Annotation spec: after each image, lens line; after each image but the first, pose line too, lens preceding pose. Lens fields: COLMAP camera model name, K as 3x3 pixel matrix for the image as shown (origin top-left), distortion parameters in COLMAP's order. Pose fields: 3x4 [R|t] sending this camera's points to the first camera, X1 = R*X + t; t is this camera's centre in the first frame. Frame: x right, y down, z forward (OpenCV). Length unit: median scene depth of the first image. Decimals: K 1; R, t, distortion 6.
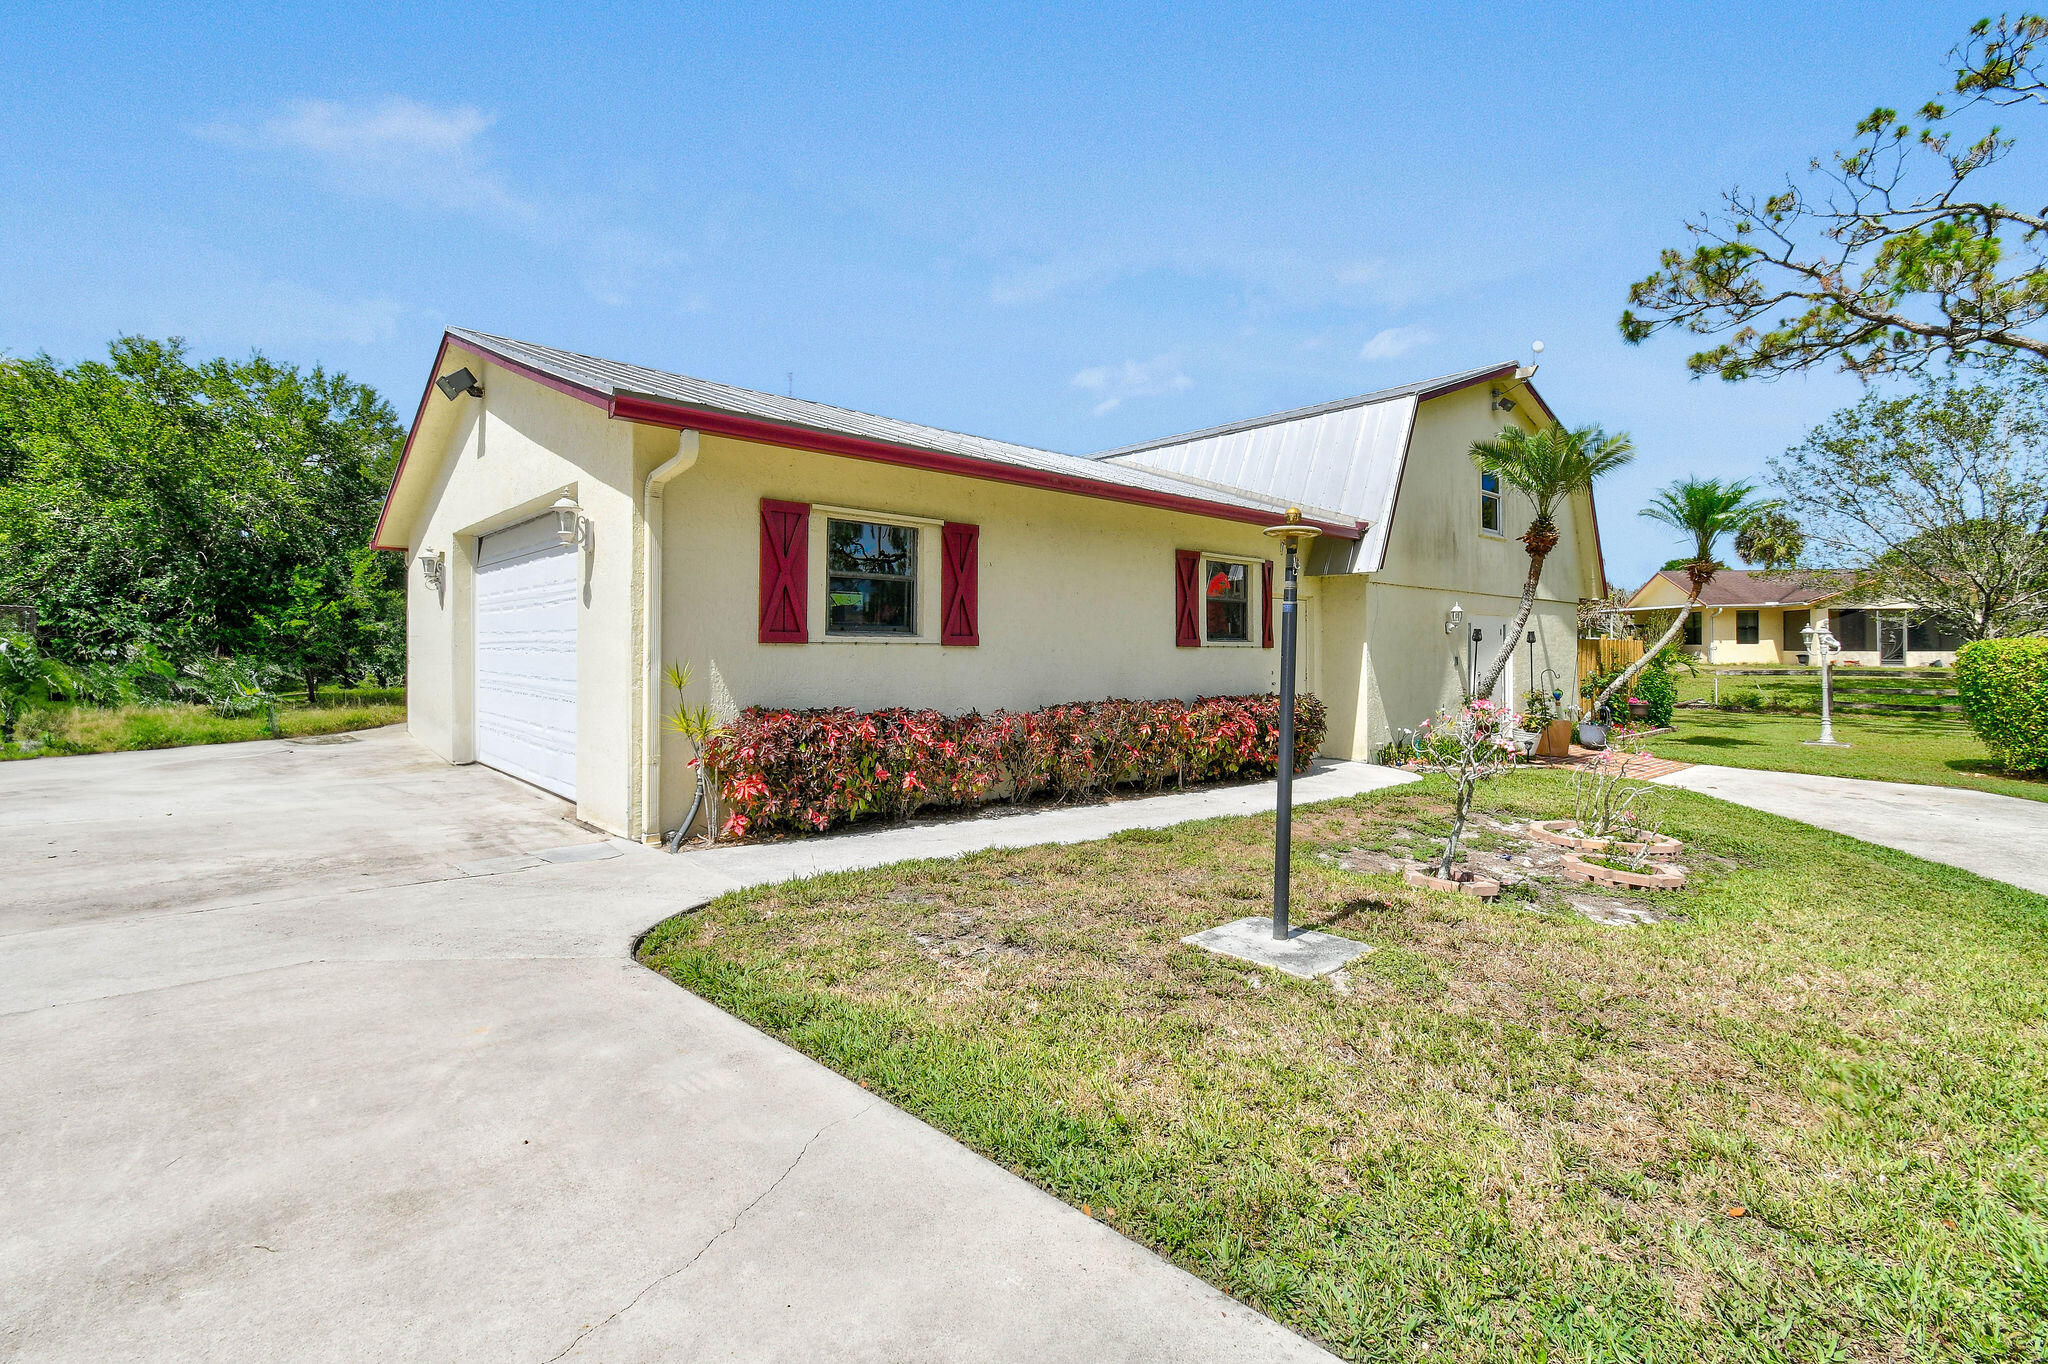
lens RADIAL K [[906.0, 0, 1028.8], [0, 906.0, 668.6], [0, 0, 1]] dist [0.000550, -0.000275]
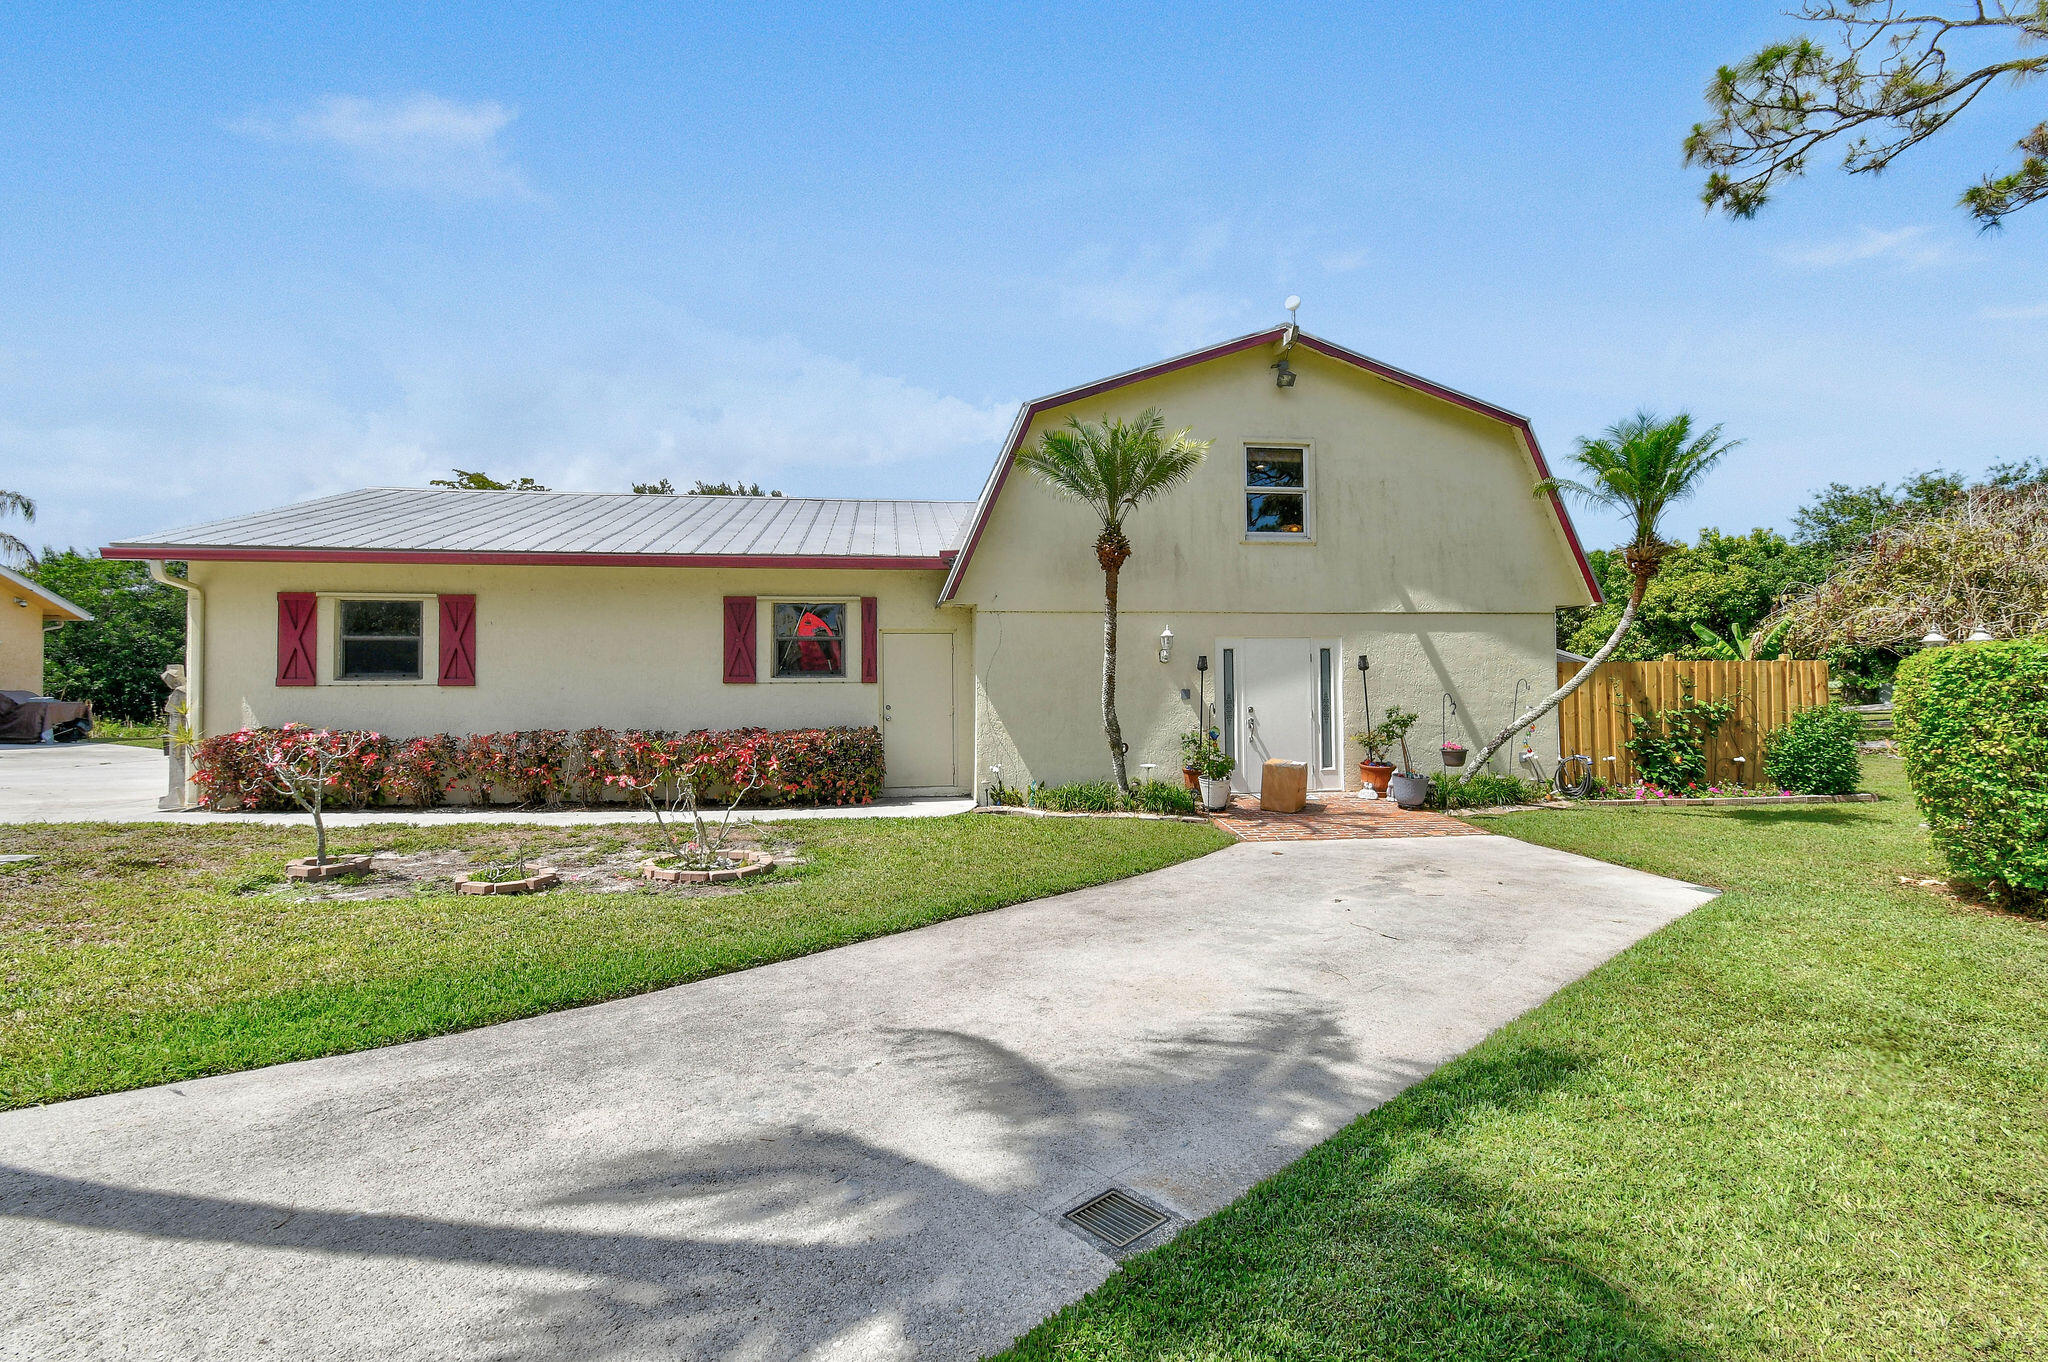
lens RADIAL K [[906.0, 0, 1024.7], [0, 906.0, 681.6], [0, 0, 1]] dist [0.000550, -0.000275]
pose [[0.829201, -0.015463, -0.558736, 1.086292], [-0.001031, 0.999573, -0.029193, 0.005255], [0.558949, 0.024783, 0.828831, 0.284011]]
